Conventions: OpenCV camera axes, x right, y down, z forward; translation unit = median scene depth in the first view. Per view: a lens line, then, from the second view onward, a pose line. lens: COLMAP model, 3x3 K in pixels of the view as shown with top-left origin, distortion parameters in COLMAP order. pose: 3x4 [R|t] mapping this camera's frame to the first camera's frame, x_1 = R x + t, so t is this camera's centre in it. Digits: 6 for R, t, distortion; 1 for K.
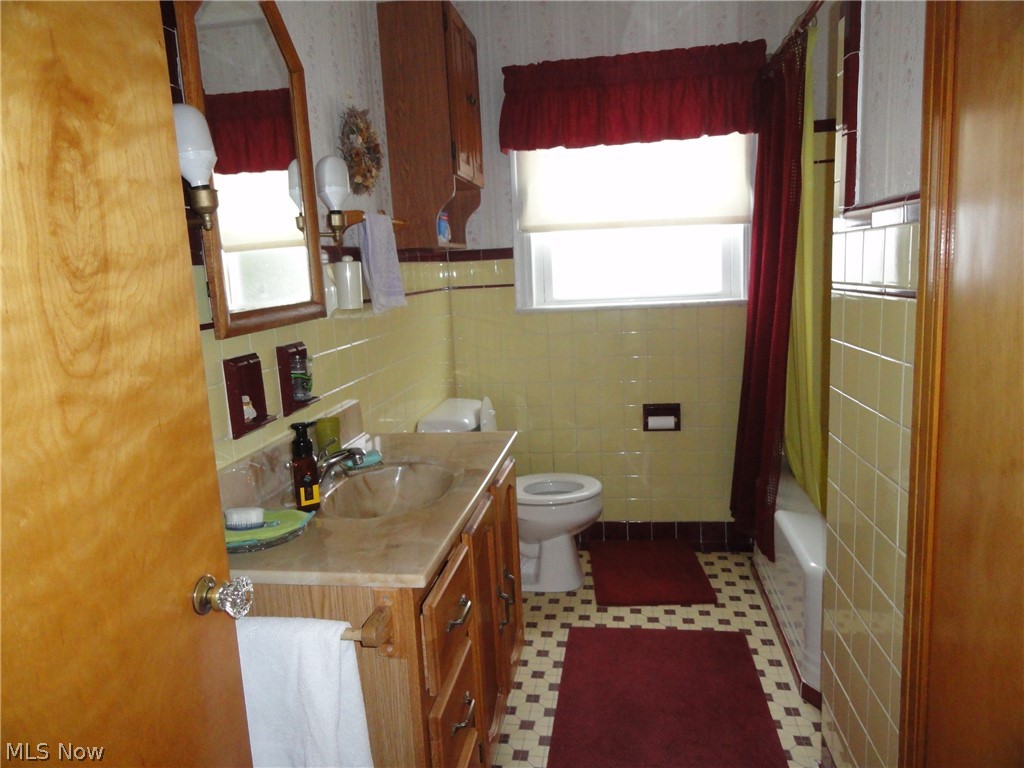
lens RADIAL K [[706.3, 0, 512.2], [0, 706.3, 382.4], [0, 0, 1]] dist [0.007380, -0.000025]
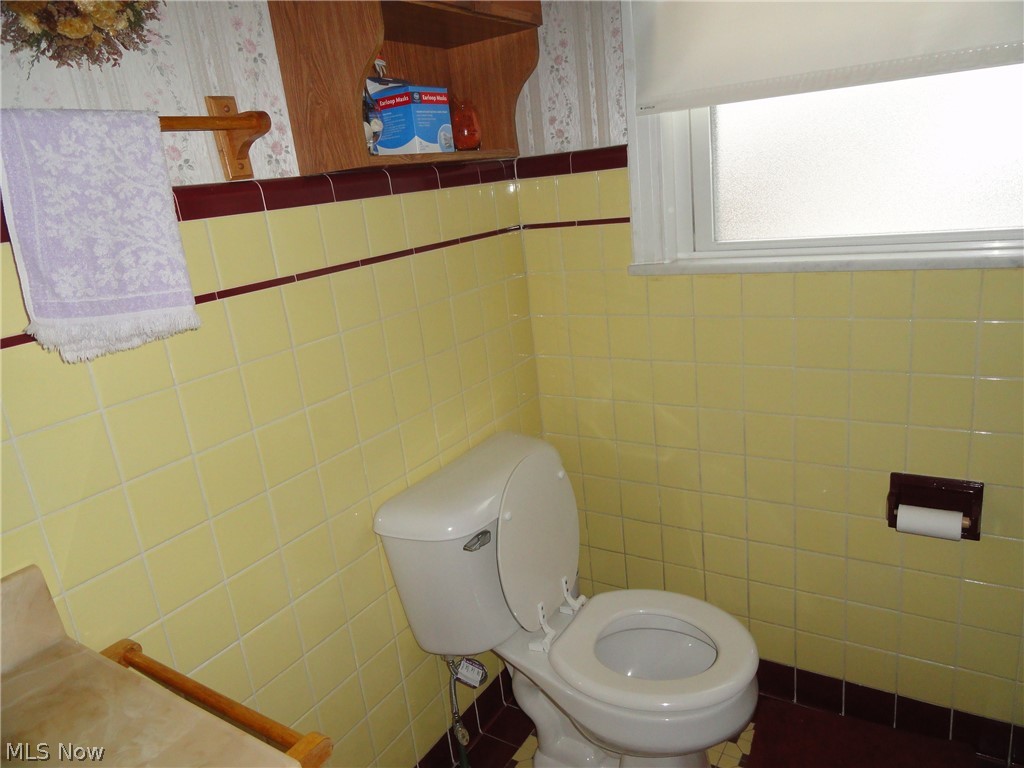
lens RADIAL K [[706.3, 0, 513.2], [0, 706.3, 386.7], [0, 0, 1]] dist [0.007380, -0.000025]
pose [[0.912799, 0.066245, -0.403001, 0.143354], [-0.001537, 0.987307, 0.158814, -0.100126], [0.408406, -0.144346, 0.901315, 0.487536]]
